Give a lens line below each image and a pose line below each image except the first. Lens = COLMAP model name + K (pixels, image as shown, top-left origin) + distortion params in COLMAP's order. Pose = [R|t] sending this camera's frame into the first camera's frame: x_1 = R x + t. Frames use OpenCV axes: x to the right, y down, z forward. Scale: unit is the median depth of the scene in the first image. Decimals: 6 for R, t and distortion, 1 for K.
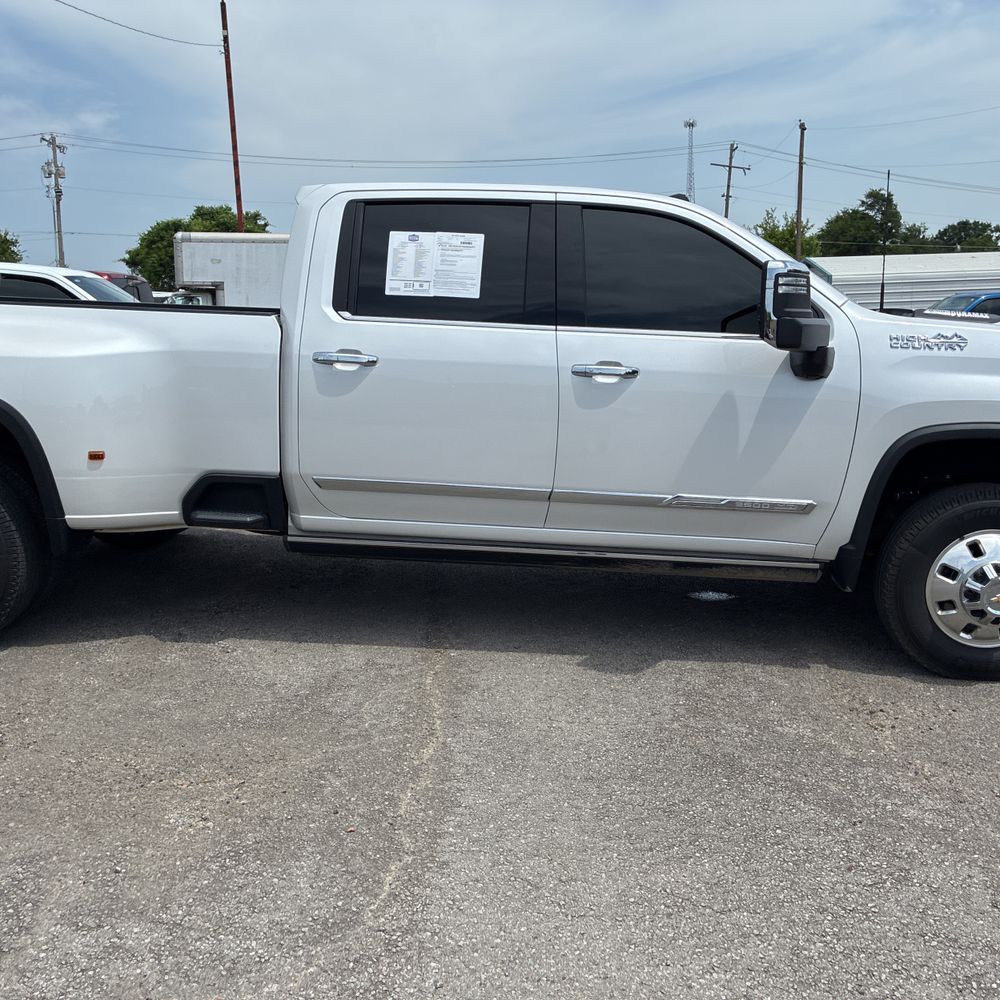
lens RADIAL K [[1023.6, 0, 510.2], [0, 1023.6, 492.8], [0, 0, 1]] dist [0.023423, -0.004750]
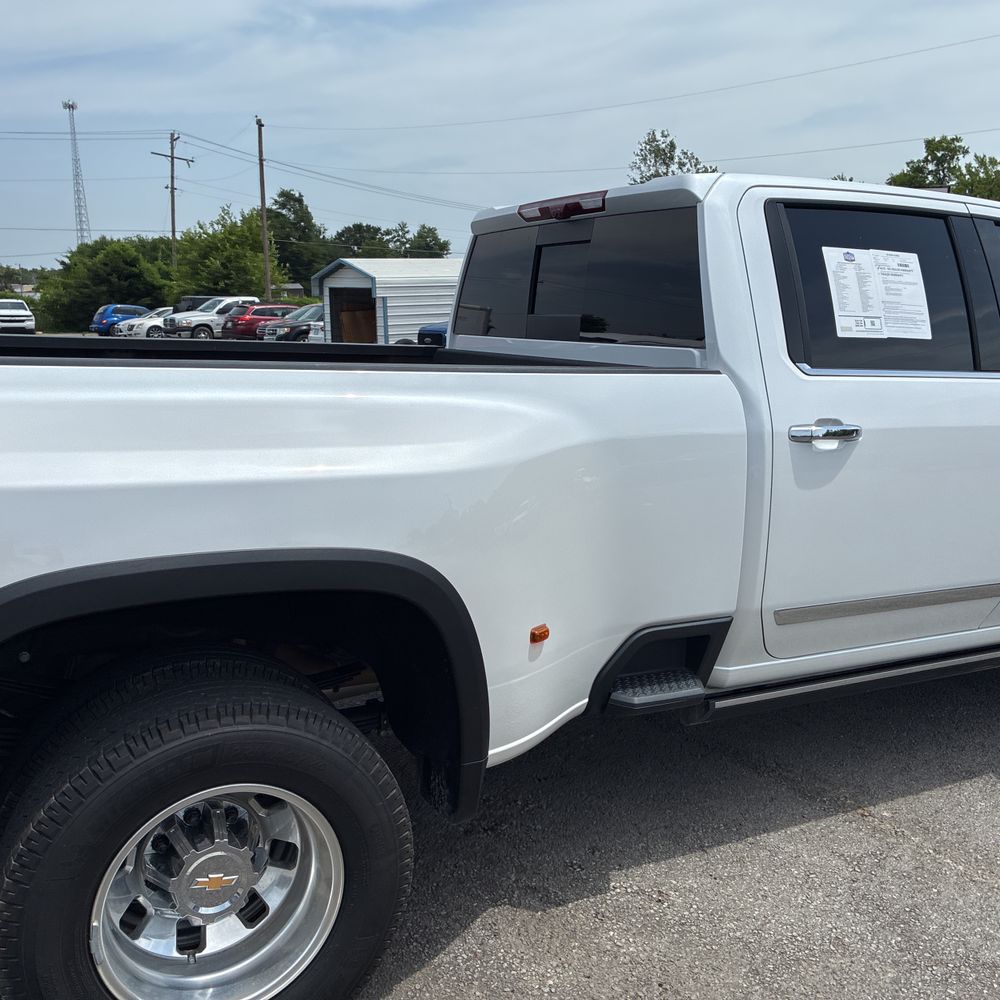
lens RADIAL K [[1023.6, 0, 510.2], [0, 1023.6, 492.8], [0, 0, 1]] dist [0.023423, -0.004750]
pose [[0.852902, -0.095485, 0.513264, -0.673378], [0.093426, 0.995177, 0.029890, -0.126768], [-0.513643, 0.022459, 0.857710, 0.504369]]
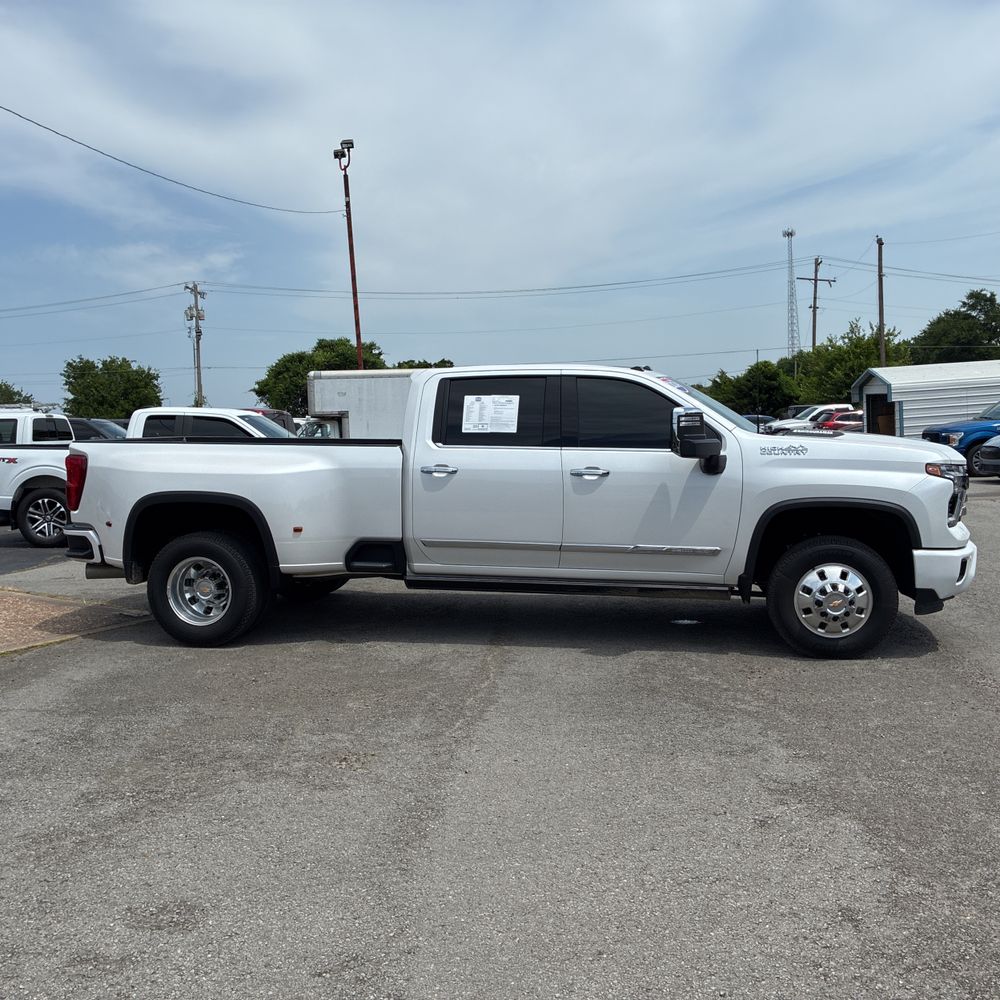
lens RADIAL K [[1006.2, 0, 500.0], [0, 1006.2, 500.0], [0, 0, 1]] dist [0.132319, -0.343808]
pose [[0.993315, -0.024321, -0.112847, 0.126214], [0.012878, 0.994798, -0.101049, 0.088719], [0.114718, 0.098920, 0.988461, -0.635504]]
